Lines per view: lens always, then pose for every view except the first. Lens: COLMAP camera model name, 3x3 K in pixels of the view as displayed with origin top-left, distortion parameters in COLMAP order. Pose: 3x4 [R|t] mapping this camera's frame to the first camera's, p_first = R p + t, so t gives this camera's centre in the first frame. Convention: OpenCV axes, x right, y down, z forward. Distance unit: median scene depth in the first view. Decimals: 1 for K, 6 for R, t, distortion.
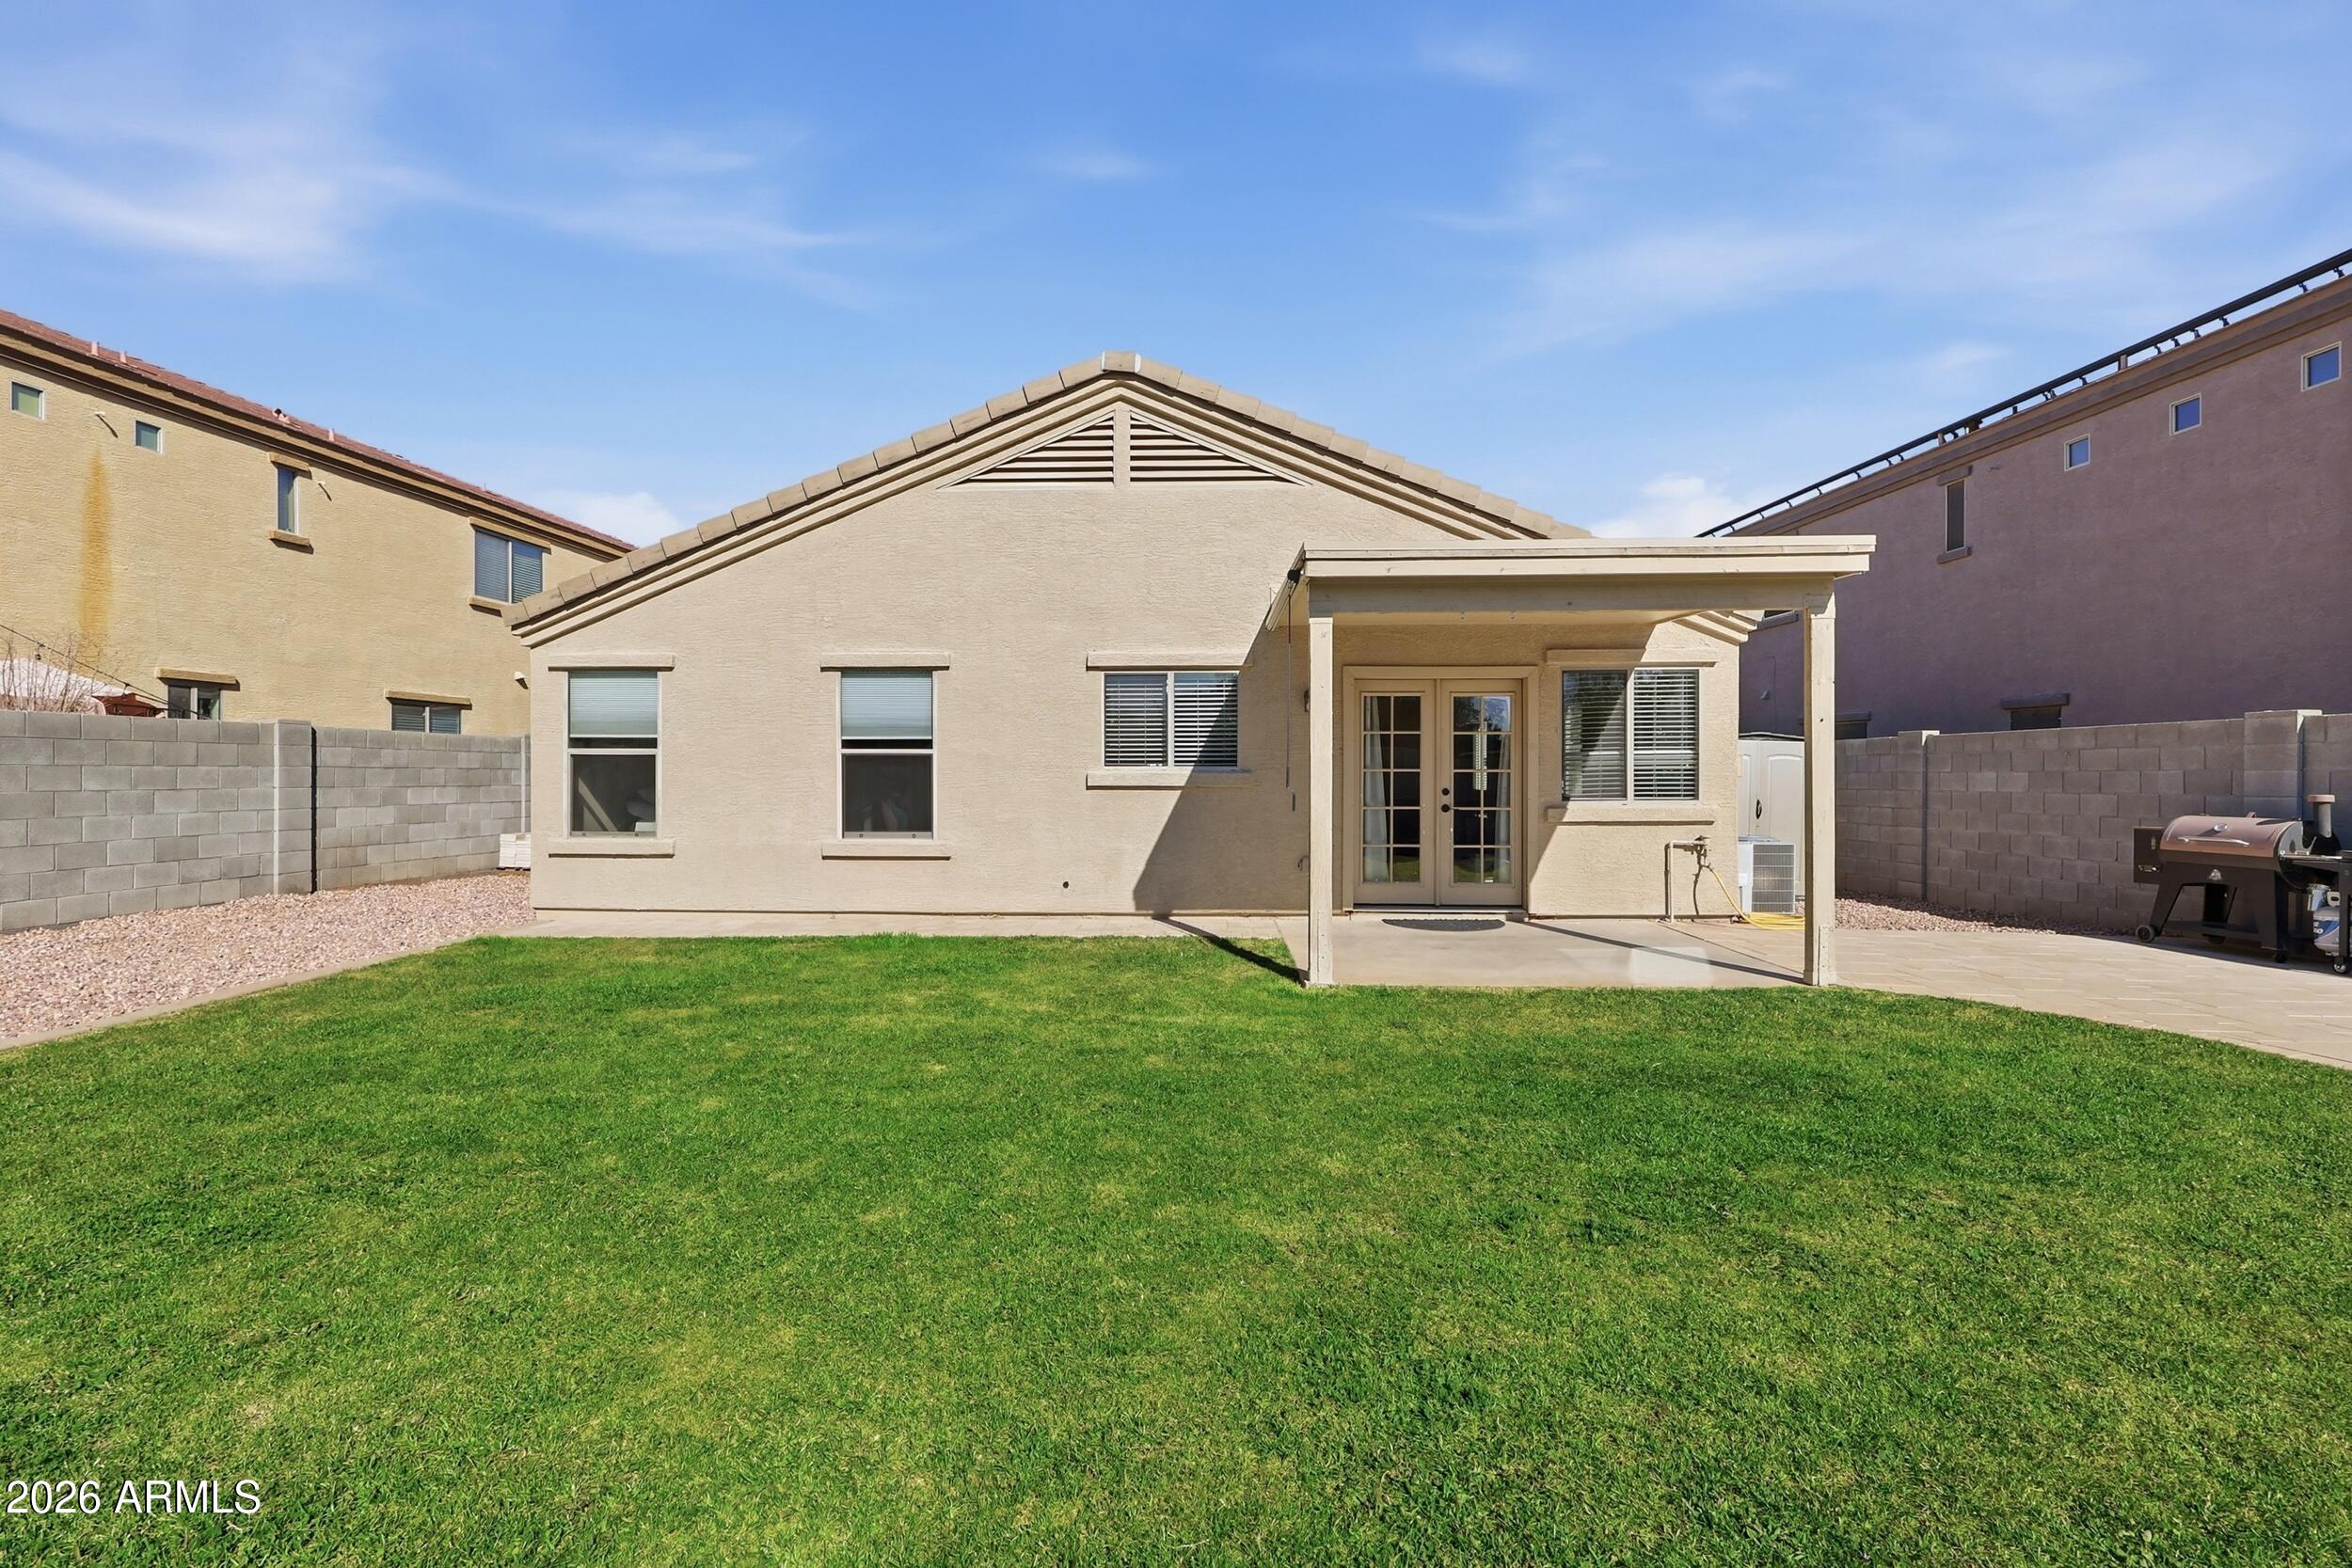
lens RADIAL K [[1094.2, 0, 1169.0], [0, 1094.2, 773.7], [0, 0, 1]] dist [-0.001174, -0.000930]
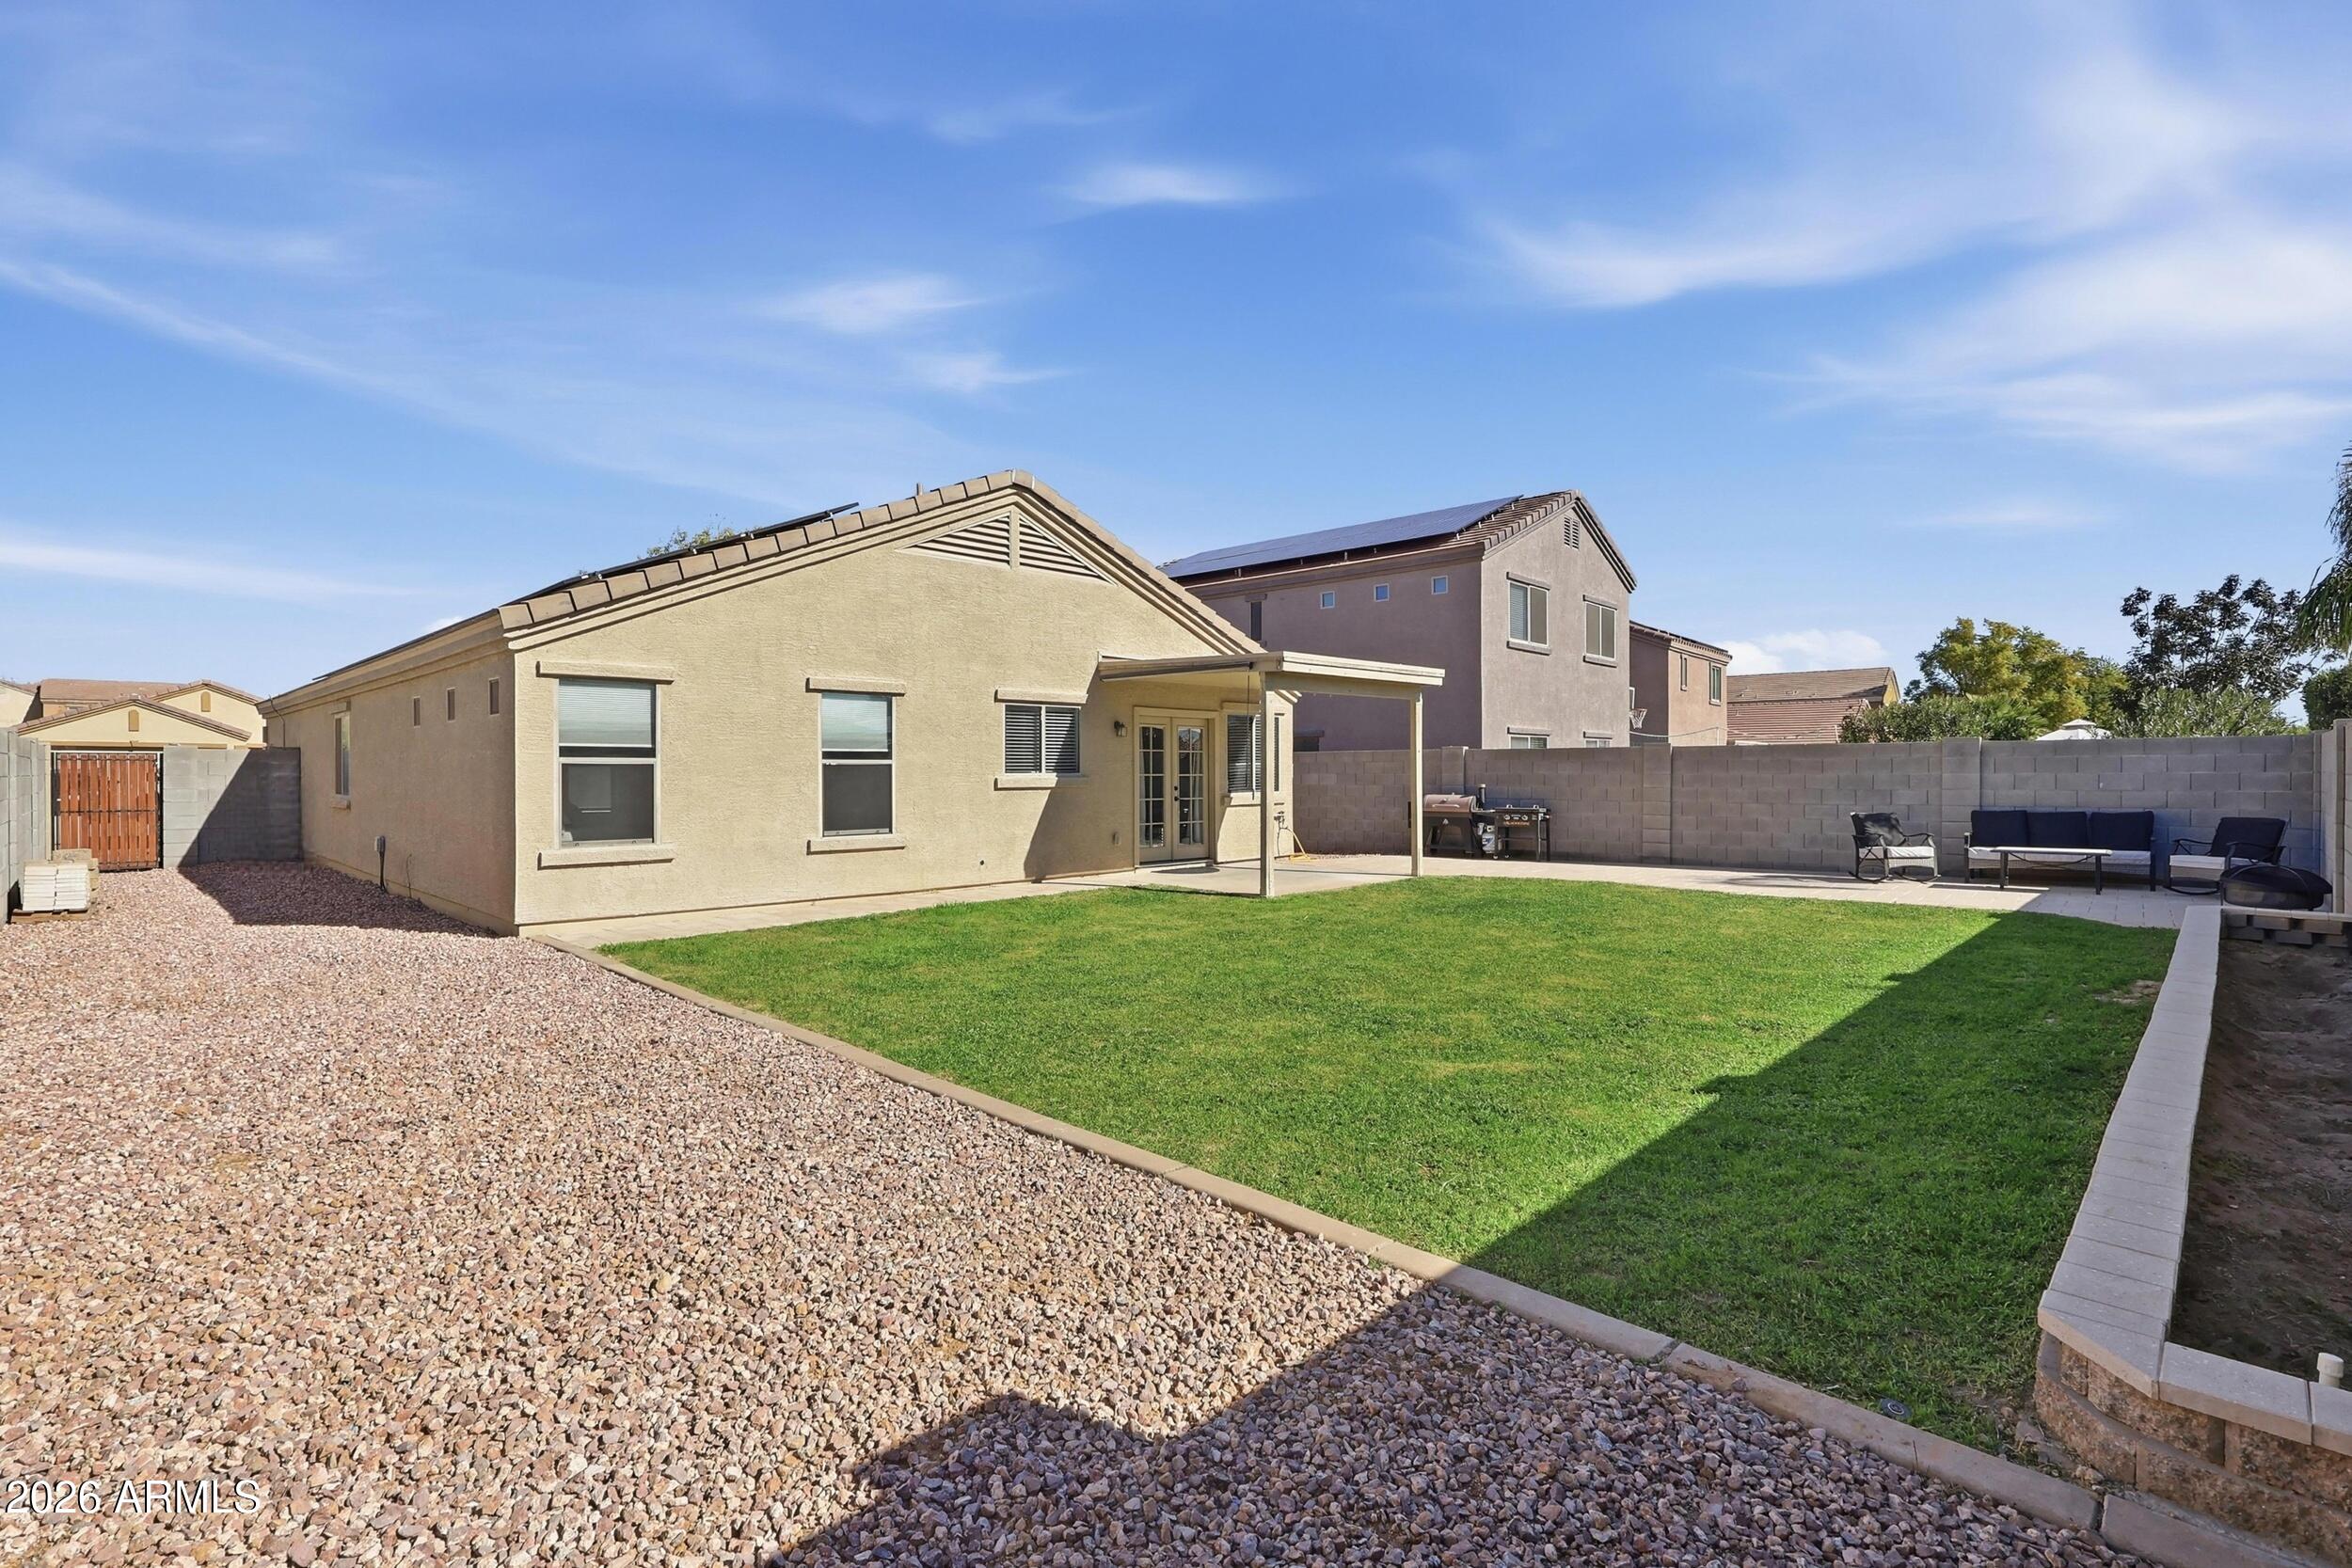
lens RADIAL K [[1072.0, 0, 1166.1], [0, 1072.0, 779.2], [0, 0, 1]] dist [-0.004954, -0.000460]
pose [[0.683045, -0.008123, 0.730331, -0.891578], [0.003456, 0.999963, 0.007890, -0.009433], [-0.730368, -0.002865, 0.683048, -0.050202]]
